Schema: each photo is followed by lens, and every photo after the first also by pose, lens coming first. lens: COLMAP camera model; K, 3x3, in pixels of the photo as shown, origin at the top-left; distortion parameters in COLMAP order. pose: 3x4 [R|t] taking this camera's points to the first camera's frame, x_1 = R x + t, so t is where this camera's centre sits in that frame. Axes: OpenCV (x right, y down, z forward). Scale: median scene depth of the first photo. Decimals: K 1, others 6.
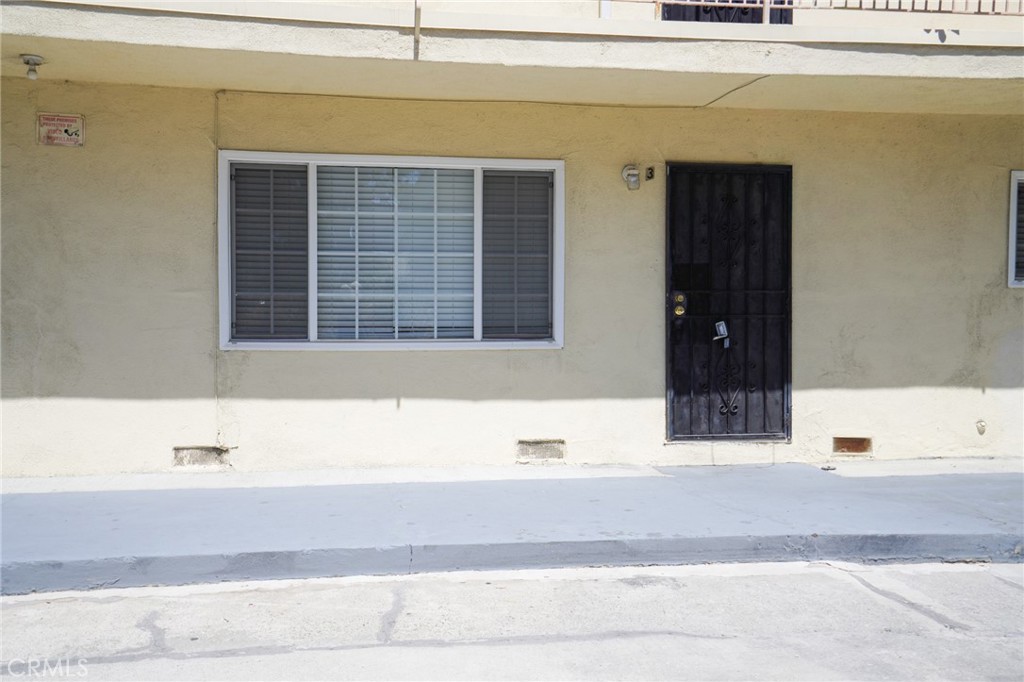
lens RADIAL K [[1041.8, 0, 512.0], [0, 1041.8, 341.0], [0, 0, 1]] dist [0.002238, -0.003522]
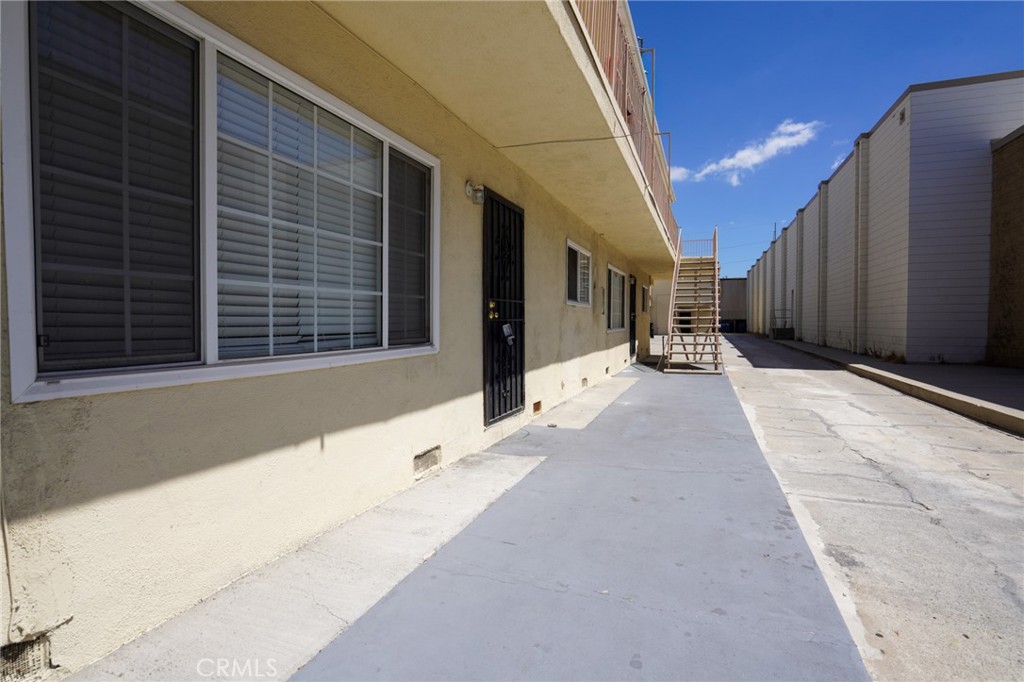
lens RADIAL K [[512.8, 0, 512.0], [0, 512.8, 341.0], [0, 0, 1]] dist [-0.015513, 0.000776]
pose [[0.494678, -0.036563, 0.868307, -0.343975], [0.034300, 0.999158, 0.022532, -0.012682], [-0.868399, 0.018637, 0.495515, 0.715374]]
